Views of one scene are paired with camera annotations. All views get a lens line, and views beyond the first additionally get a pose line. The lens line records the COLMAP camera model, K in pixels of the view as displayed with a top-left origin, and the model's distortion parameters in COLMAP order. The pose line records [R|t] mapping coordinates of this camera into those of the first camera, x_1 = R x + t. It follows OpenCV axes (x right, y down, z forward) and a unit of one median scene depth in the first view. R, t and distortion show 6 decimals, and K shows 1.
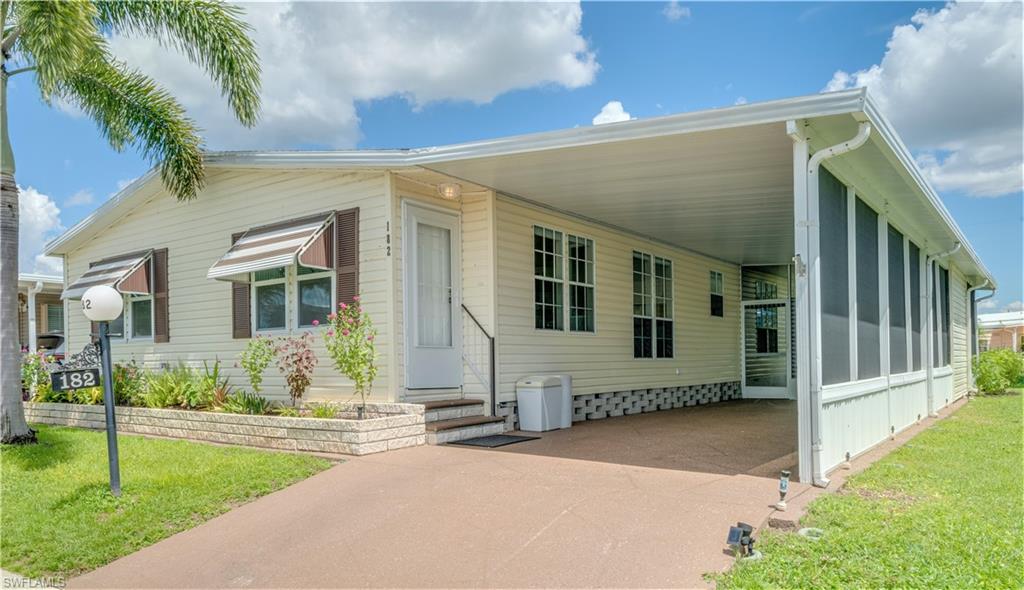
lens RADIAL K [[706.3, 0, 512.1], [0, 706.3, 355.1], [0, 0, 1]] dist [0.004065, 0.001295]
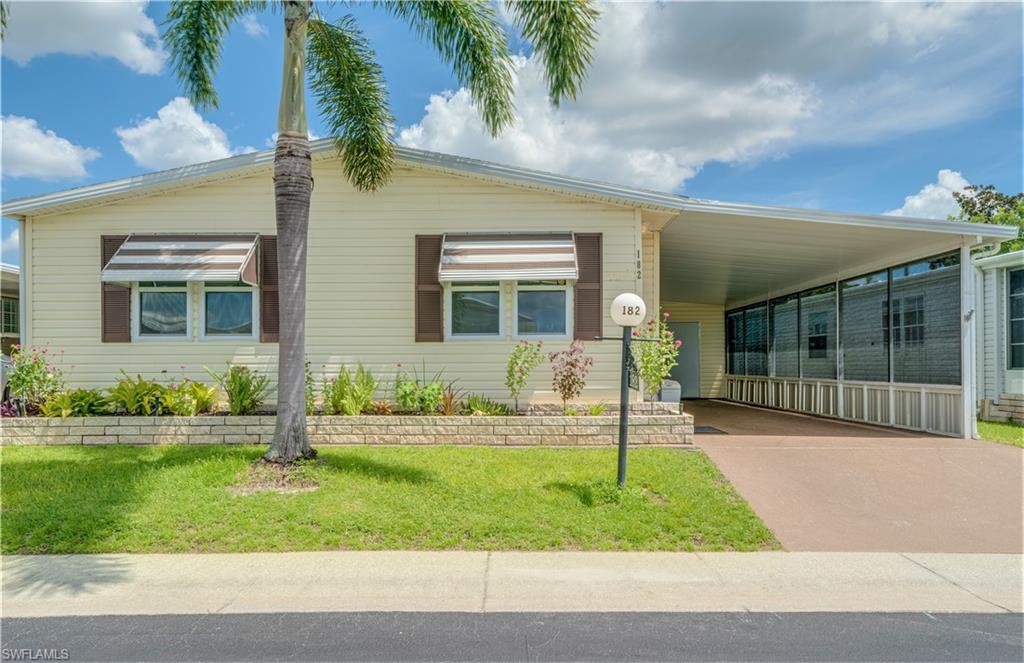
lens RADIAL K [[671.3, 0, 511.9], [0, 671.3, 363.4], [0, 0, 1]] dist [0.005242, 0.000920]
pose [[0.799943, 0.016756, 0.599842, -0.921450], [-0.014461, 0.999858, -0.008646, 0.013366], [-0.599902, -0.001758, 0.800072, 0.199641]]
